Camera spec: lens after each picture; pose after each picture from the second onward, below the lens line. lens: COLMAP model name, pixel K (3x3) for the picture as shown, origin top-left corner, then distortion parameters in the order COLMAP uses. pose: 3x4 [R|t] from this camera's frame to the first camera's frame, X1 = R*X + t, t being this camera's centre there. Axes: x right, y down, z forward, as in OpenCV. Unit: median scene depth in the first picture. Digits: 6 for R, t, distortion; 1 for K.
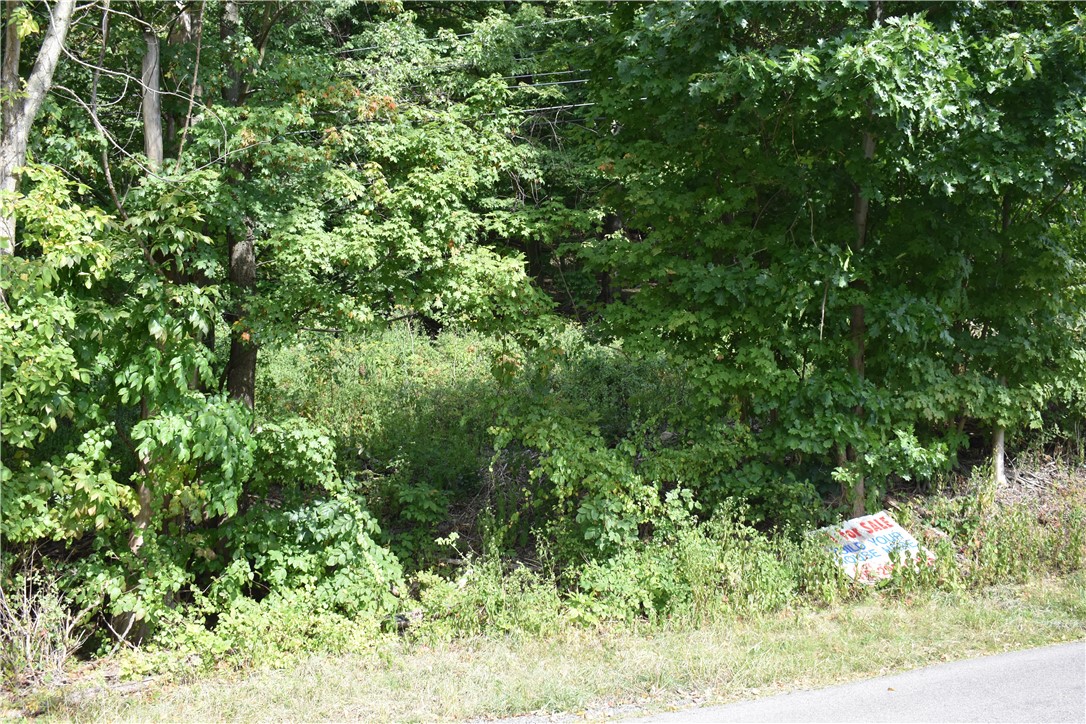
lens RADIAL K [[1110.4, 0, 521.6], [0, 1110.4, 360.7], [0, 0, 1]] dist [-0.074921, 0.005329]
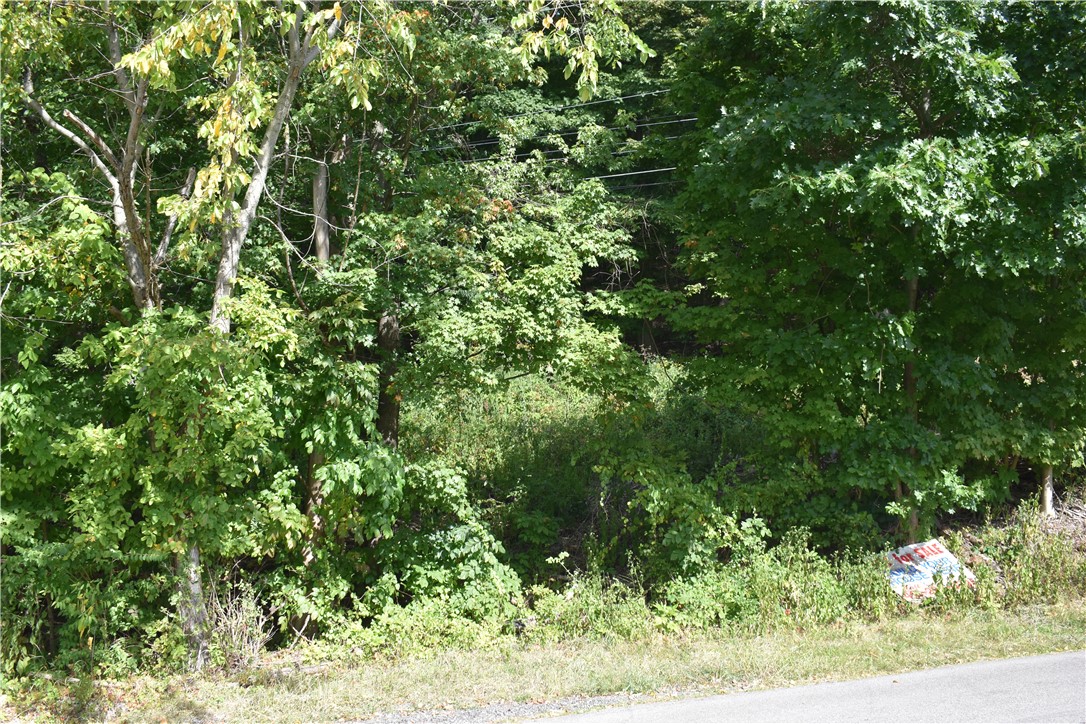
lens RADIAL K [[1093.8, 0, 552.6], [0, 1093.8, 361.9], [0, 0, 1]] dist [-0.068314, -0.001713]
pose [[0.996765, 0.000574, -0.080373, 0.026936], [-0.001913, 0.999861, -0.016589, -0.037995], [0.080352, 0.016690, 0.996627, -0.214678]]
